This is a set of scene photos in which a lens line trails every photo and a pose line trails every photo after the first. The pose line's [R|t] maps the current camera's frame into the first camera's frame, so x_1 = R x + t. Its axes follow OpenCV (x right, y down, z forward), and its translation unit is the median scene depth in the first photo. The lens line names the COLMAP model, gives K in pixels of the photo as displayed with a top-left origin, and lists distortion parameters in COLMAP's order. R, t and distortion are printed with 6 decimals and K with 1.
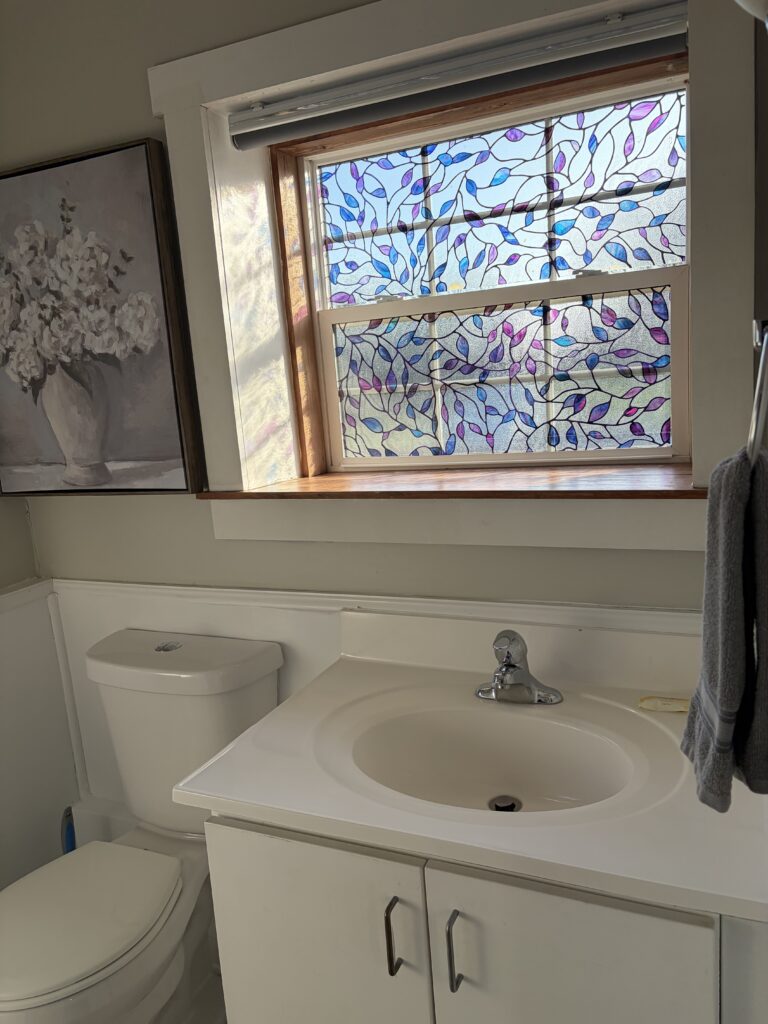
lens RADIAL K [[784.7, 0, 384.4], [0, 784.7, 527.0], [0, 0, 1]] dist [0.036153, -0.042079]
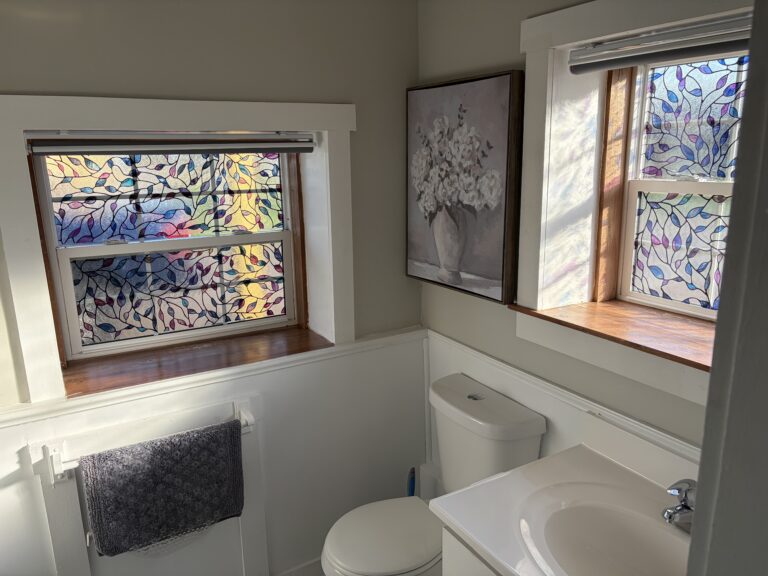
lens RADIAL K [[588.5, 0, 384.0], [0, 588.5, 288.0], [0, 0, 1]] dist [0.036153, -0.042079]
pose [[0.813112, 0.191553, -0.549688, 0.171503], [-0.147064, 0.981272, 0.124410, -0.171452], [0.563224, -0.020320, 0.826054, -0.055017]]
